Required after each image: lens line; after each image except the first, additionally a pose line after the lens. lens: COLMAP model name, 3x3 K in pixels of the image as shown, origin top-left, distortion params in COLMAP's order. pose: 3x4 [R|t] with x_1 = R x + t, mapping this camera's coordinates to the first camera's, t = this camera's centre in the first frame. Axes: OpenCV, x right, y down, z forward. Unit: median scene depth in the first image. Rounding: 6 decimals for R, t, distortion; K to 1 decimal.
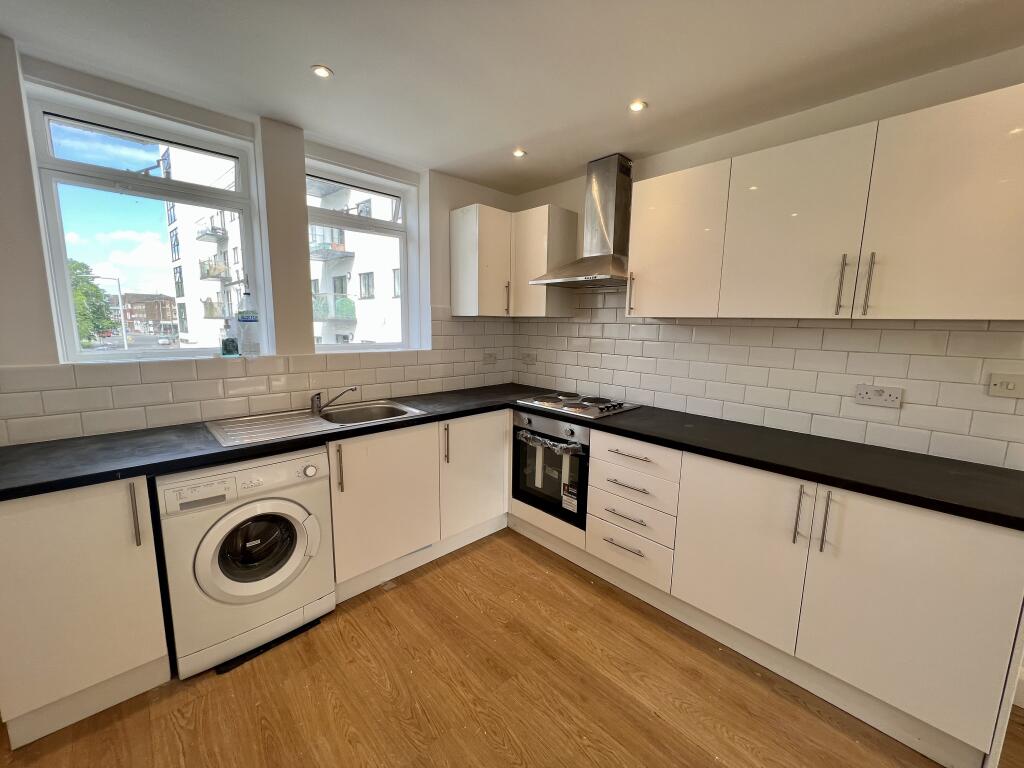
lens RADIAL K [[406.5, 0, 511.6], [0, 406.5, 380.0], [0, 0, 1]] dist [-0.000471, 0.000289]
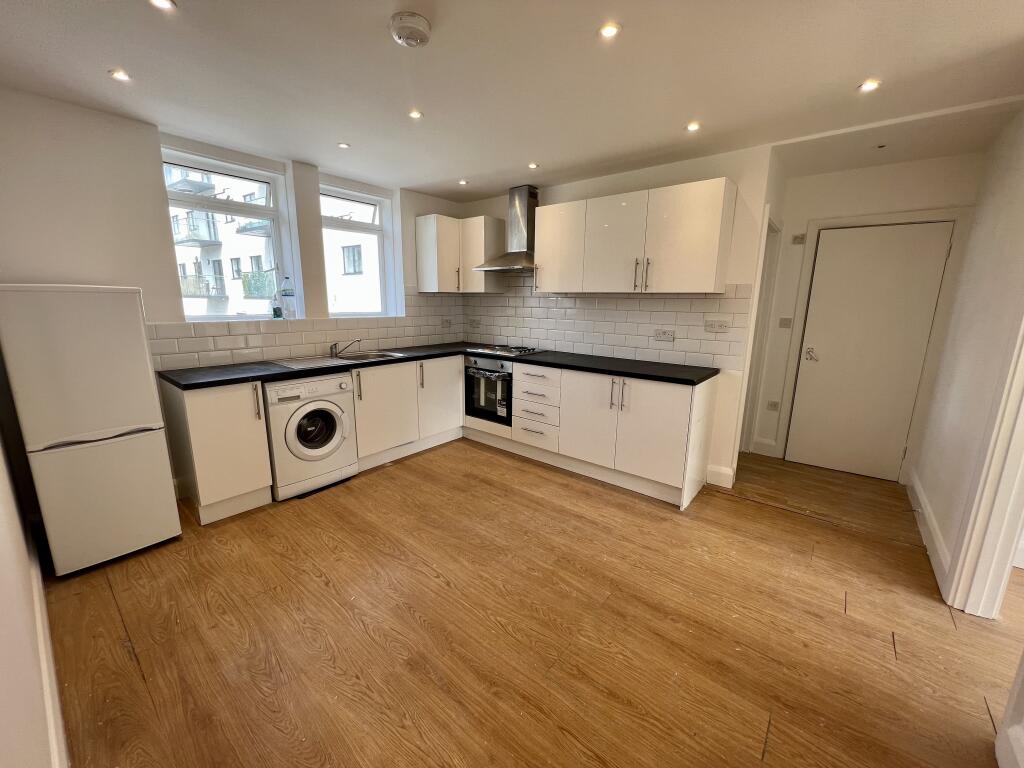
lens RADIAL K [[406.5, 0, 511.7], [0, 406.5, 380.8], [0, 0, 1]] dist [-0.000471, 0.000289]
pose [[0.992534, -0.029303, 0.118399, -0.003855], [0.022589, 0.998081, 0.057656, 0.102562], [-0.119862, -0.054551, 0.991291, -0.620581]]
